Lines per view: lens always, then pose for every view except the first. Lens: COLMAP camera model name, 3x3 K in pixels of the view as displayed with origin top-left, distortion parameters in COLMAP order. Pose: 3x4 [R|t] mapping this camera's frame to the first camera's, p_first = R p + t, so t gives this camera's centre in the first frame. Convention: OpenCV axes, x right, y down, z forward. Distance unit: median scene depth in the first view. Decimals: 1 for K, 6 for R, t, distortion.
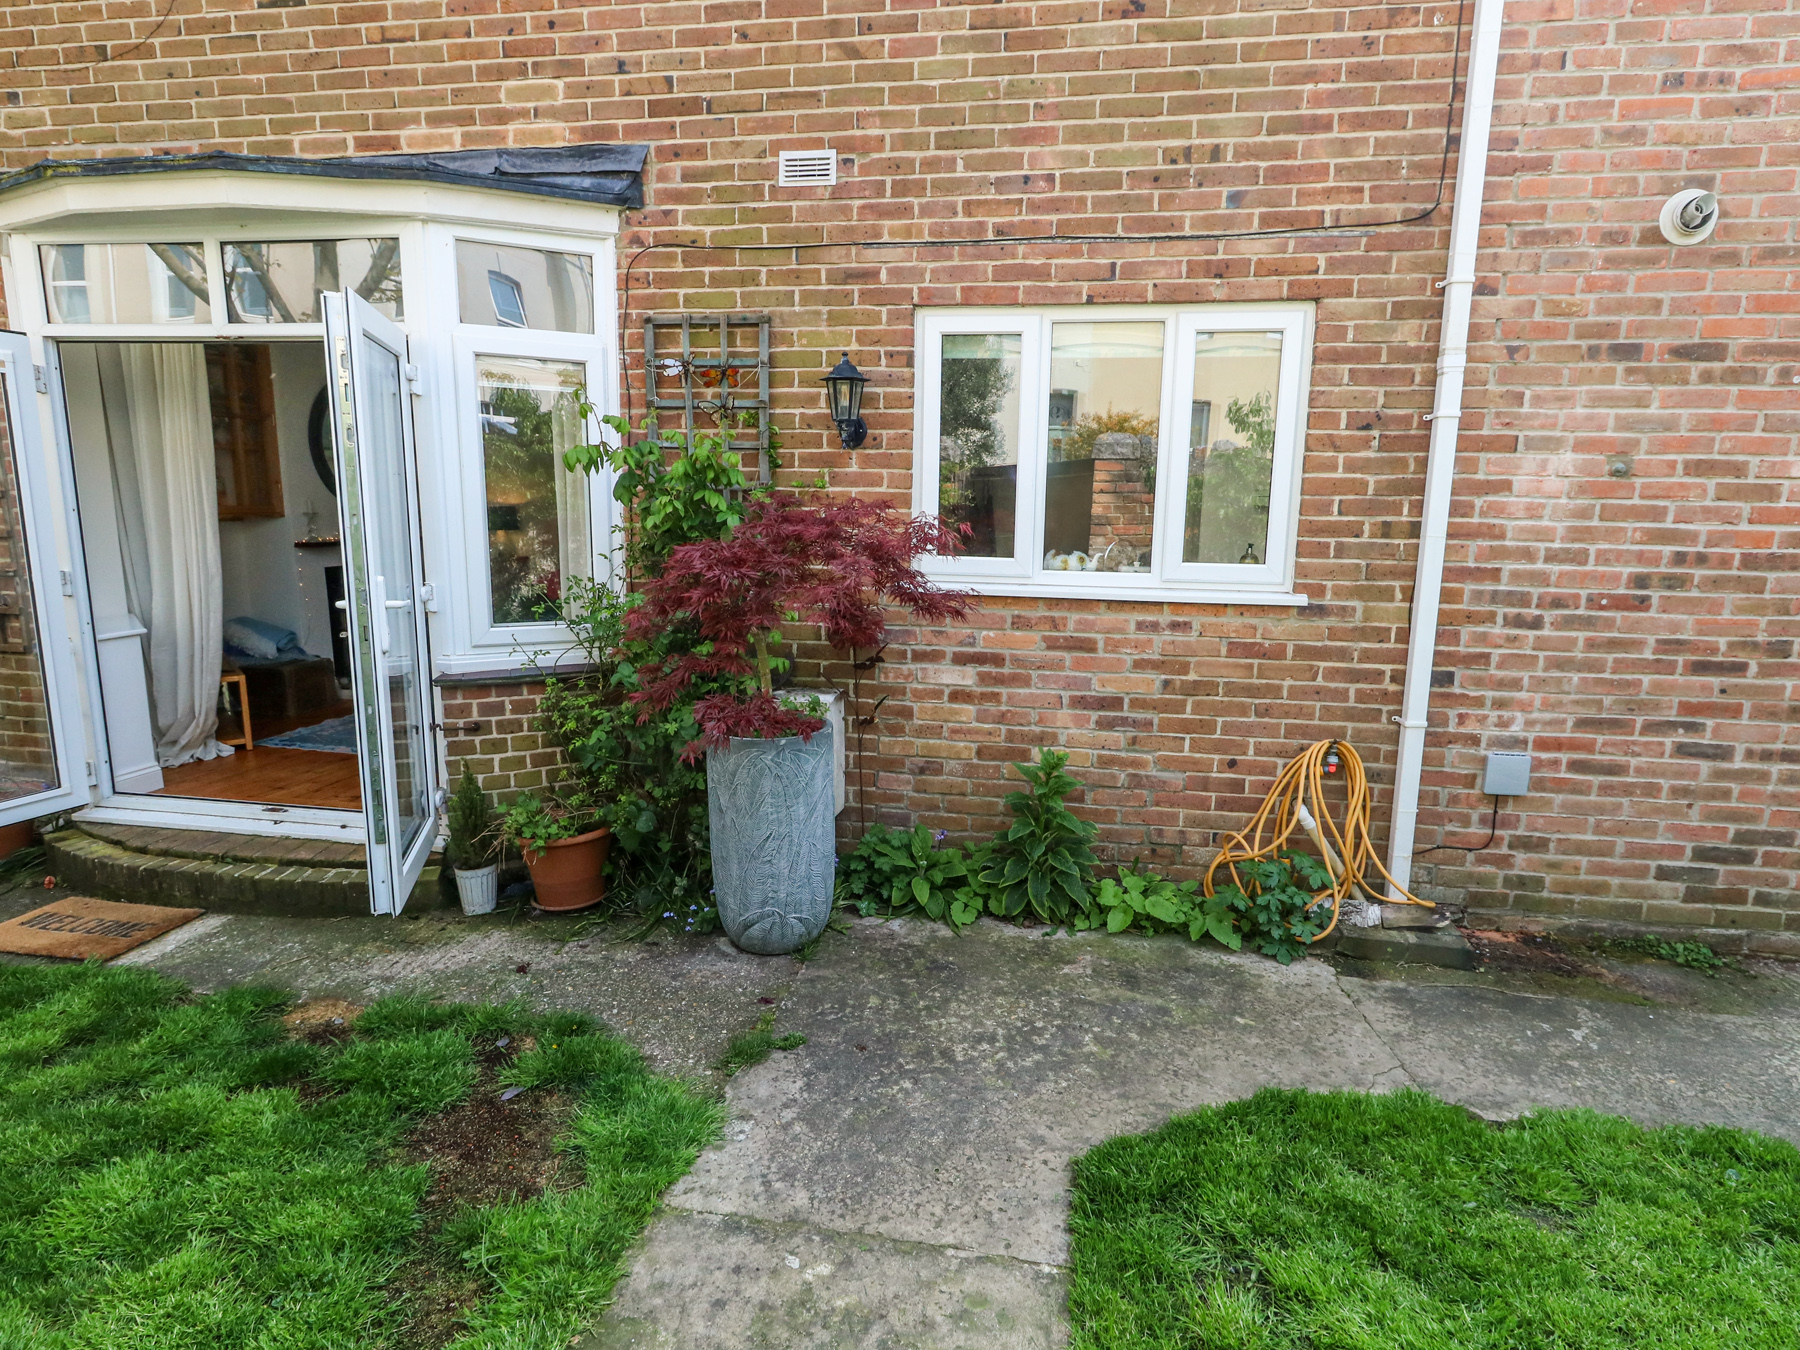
lens RADIAL K [[968.9, 0, 919.8], [0, 968.9, 663.1], [0, 0, 1]] dist [0.000827, -0.002006]
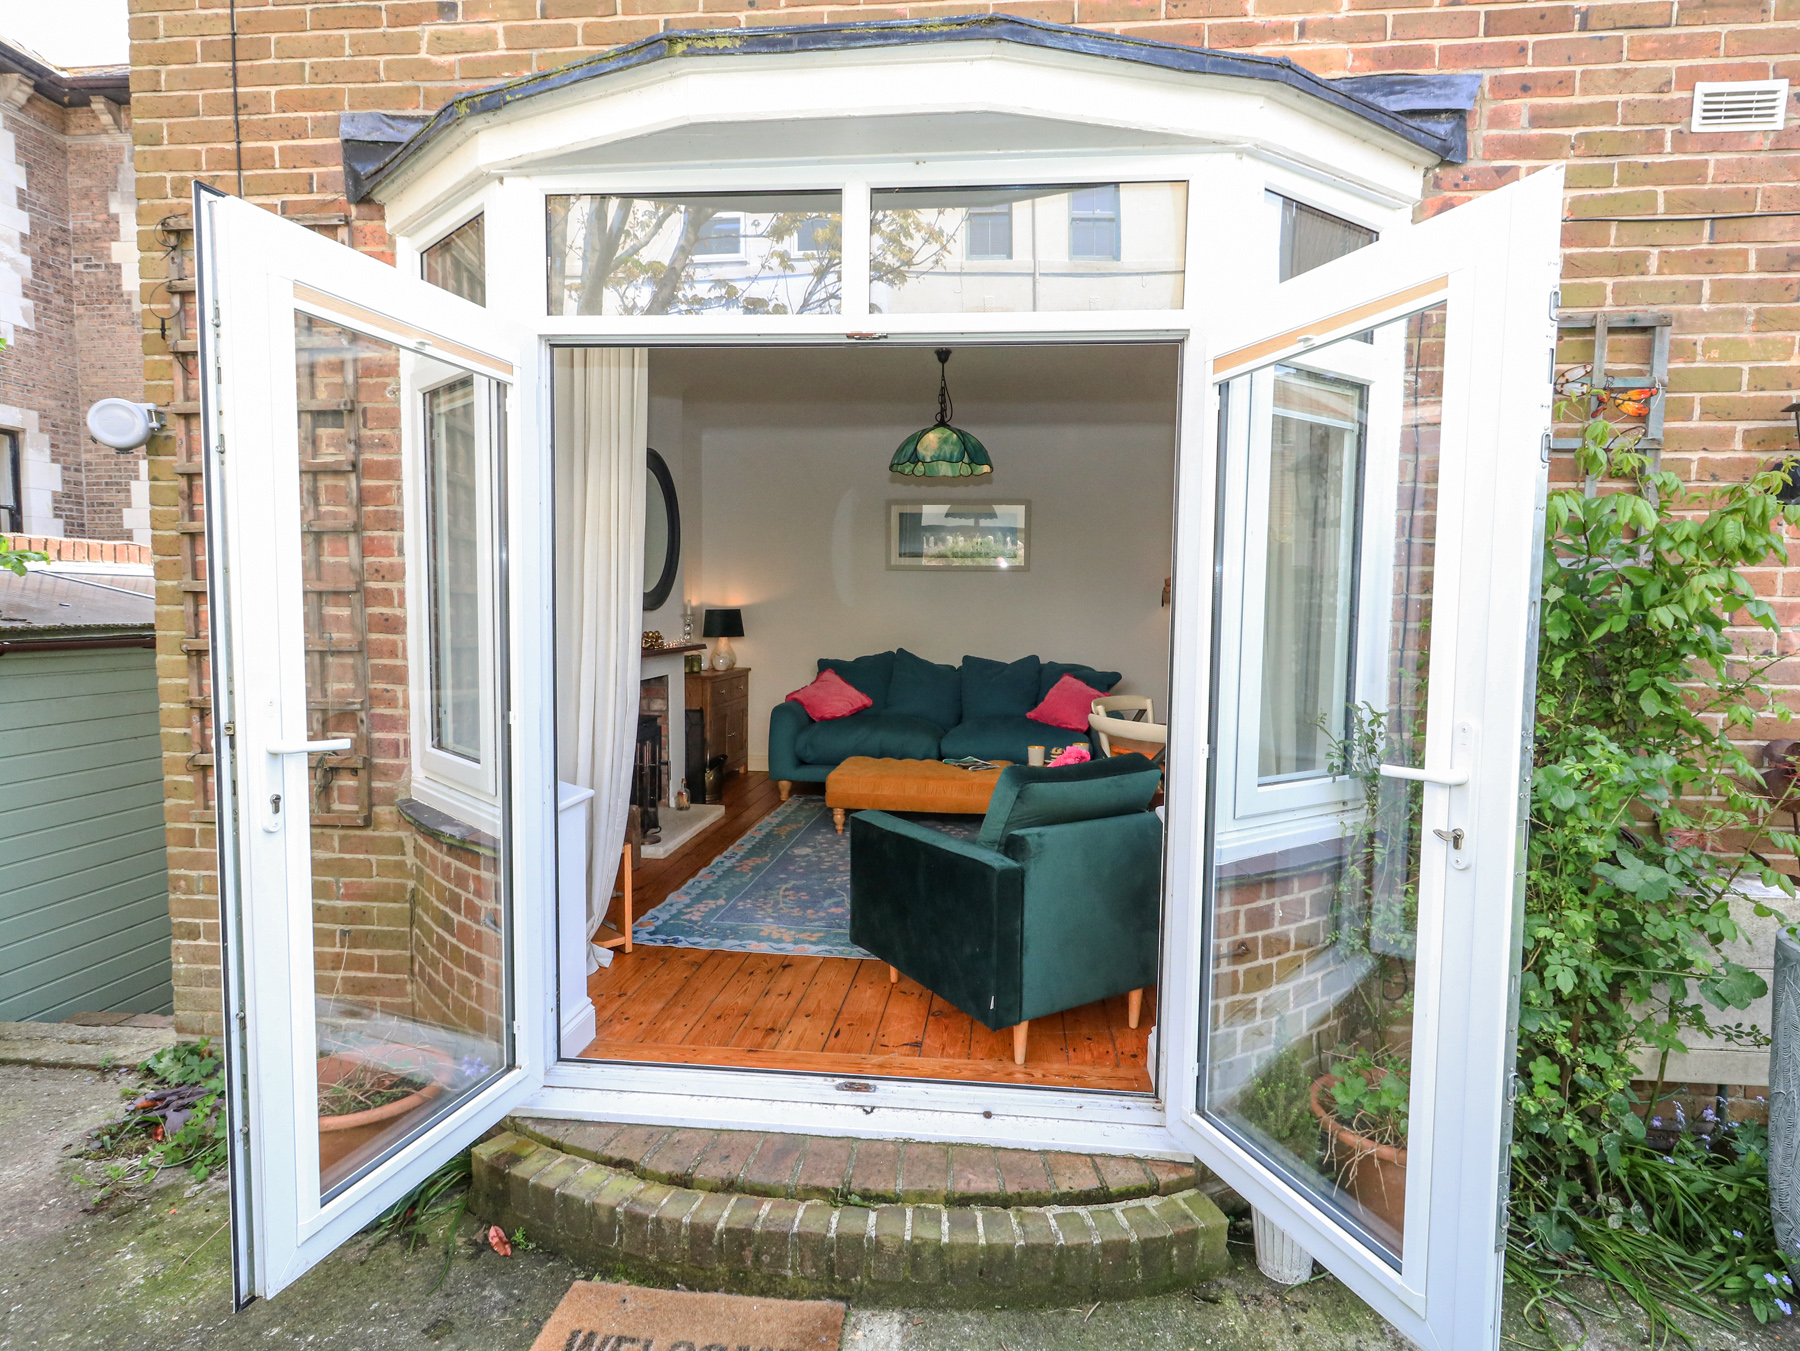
lens RADIAL K [[928.0, 0, 914.9], [0, 928.0, 665.7], [0, 0, 1]] dist [0.000220, -0.001023]
pose [[0.997743, -0.009696, 0.066452, -0.723365], [0.016592, 0.994436, -0.104025, -0.057701], [-0.065074, 0.104893, 0.992352, 0.417399]]
